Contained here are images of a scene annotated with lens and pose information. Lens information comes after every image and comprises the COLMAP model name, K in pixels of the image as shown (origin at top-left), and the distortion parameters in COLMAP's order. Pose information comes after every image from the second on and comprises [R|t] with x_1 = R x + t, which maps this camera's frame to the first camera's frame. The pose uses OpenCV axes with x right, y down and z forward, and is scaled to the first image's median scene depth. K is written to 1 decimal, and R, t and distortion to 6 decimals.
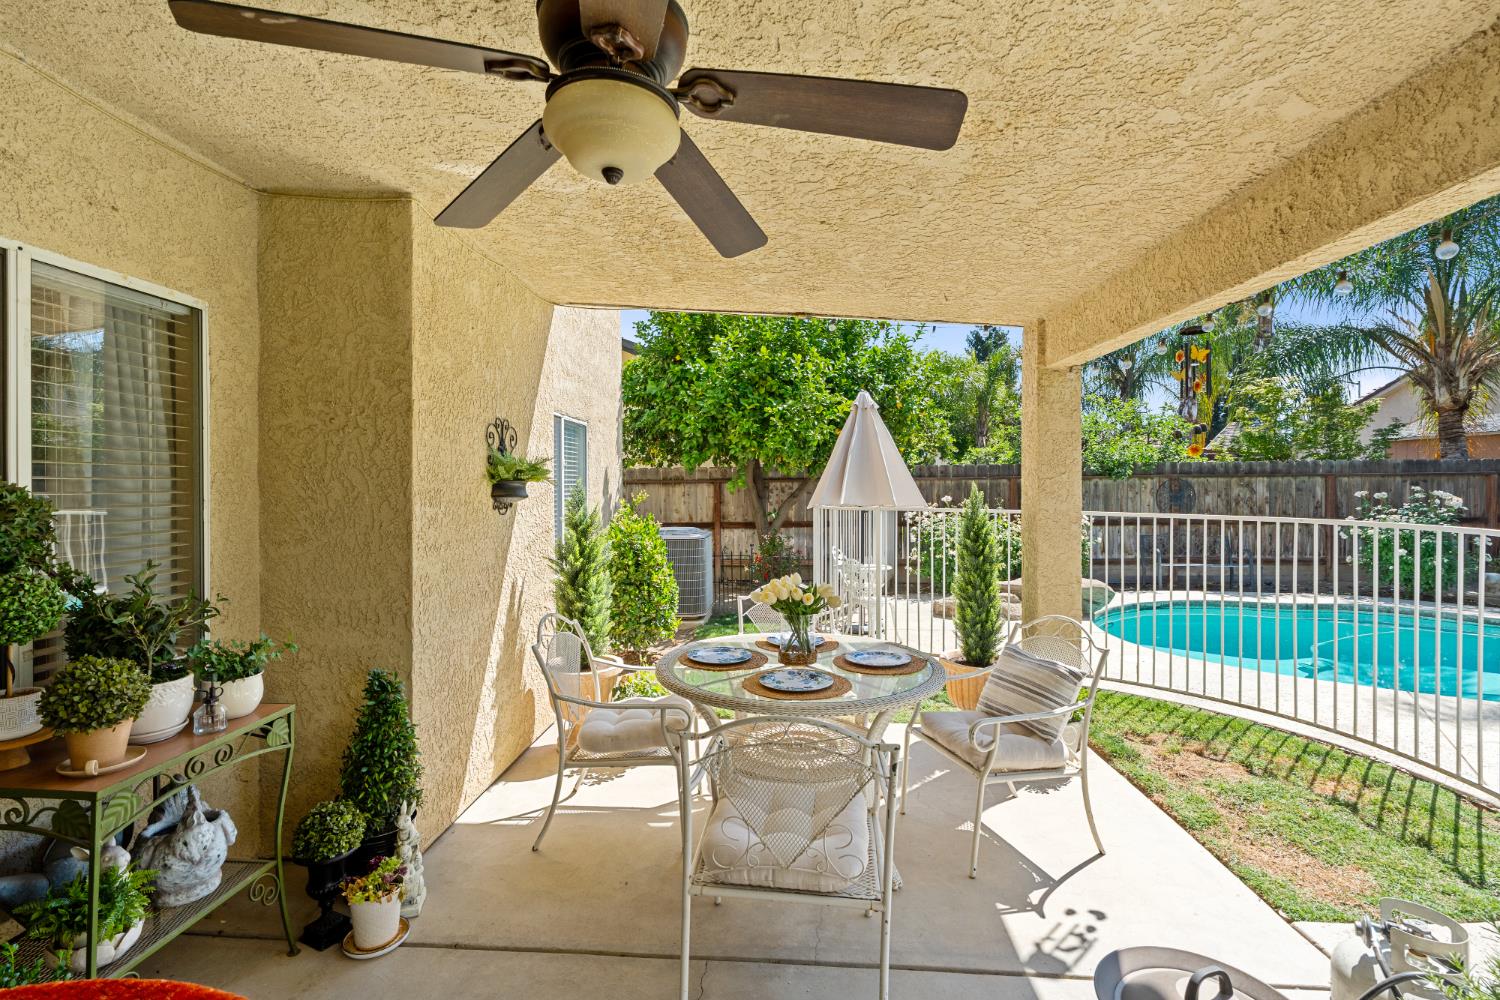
lens RADIAL K [[674.9, 0, 745.4], [0, 674.9, 490.5], [0, 0, 1]] dist [-0.000315, -0.000185]
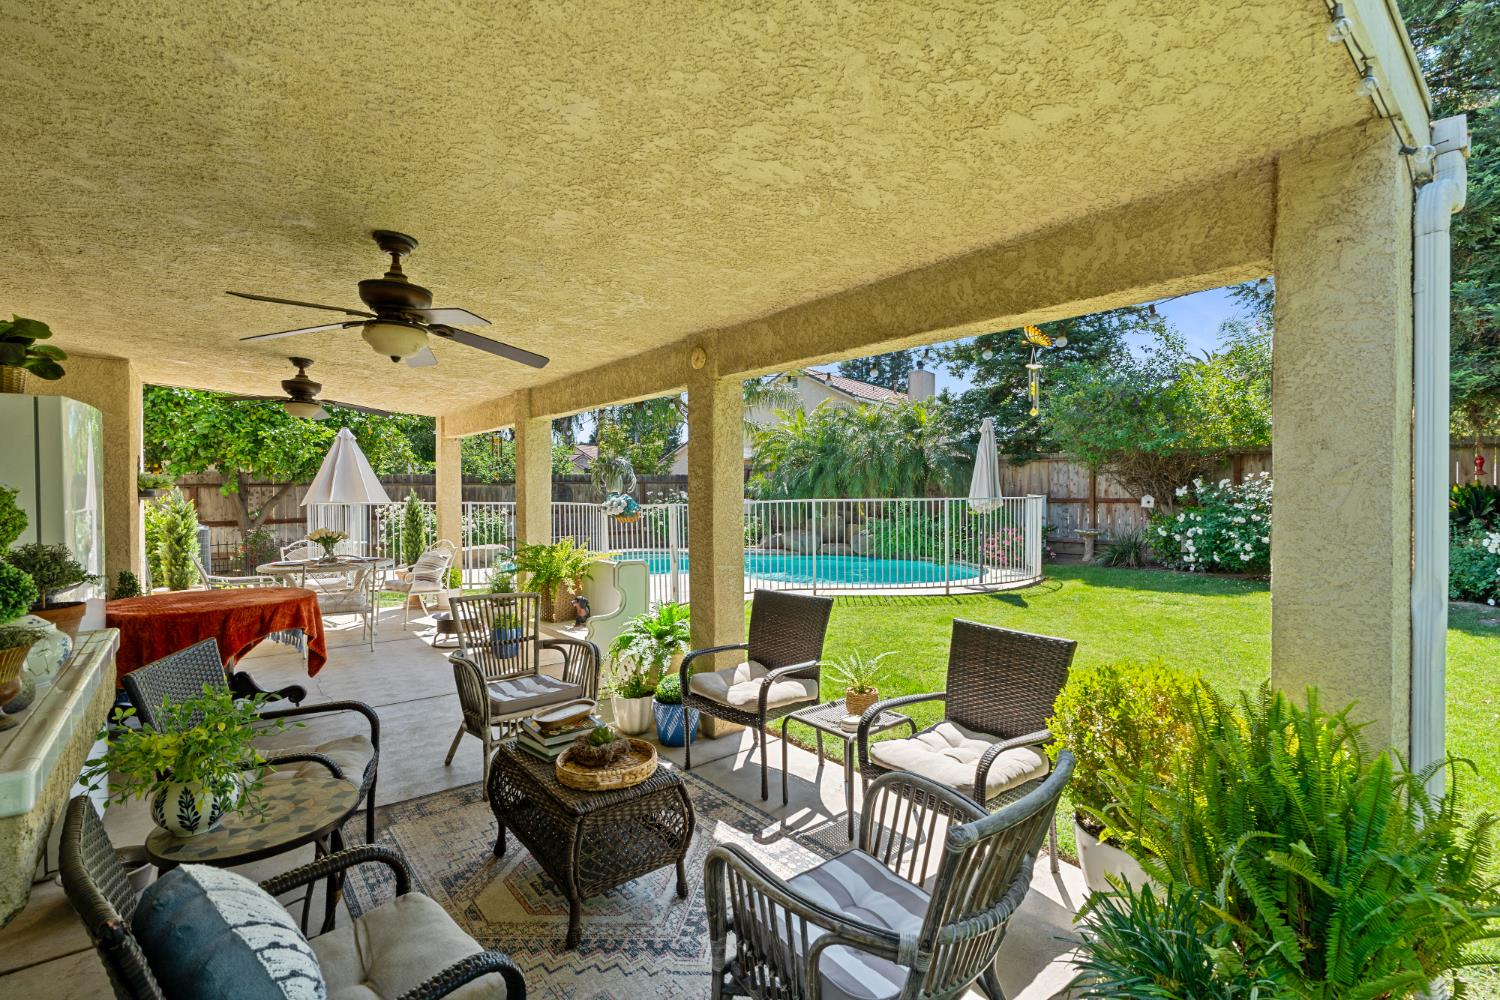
lens RADIAL K [[674.9, 0, 745.4], [0, 674.9, 490.5], [0, 0, 1]] dist [-0.000315, -0.000185]
pose [[0.741062, -0.004945, 0.671419, -0.141201], [0.007967, 0.999967, -0.001427, 0.002791], [-0.671390, 0.006407, 0.741077, -0.580900]]
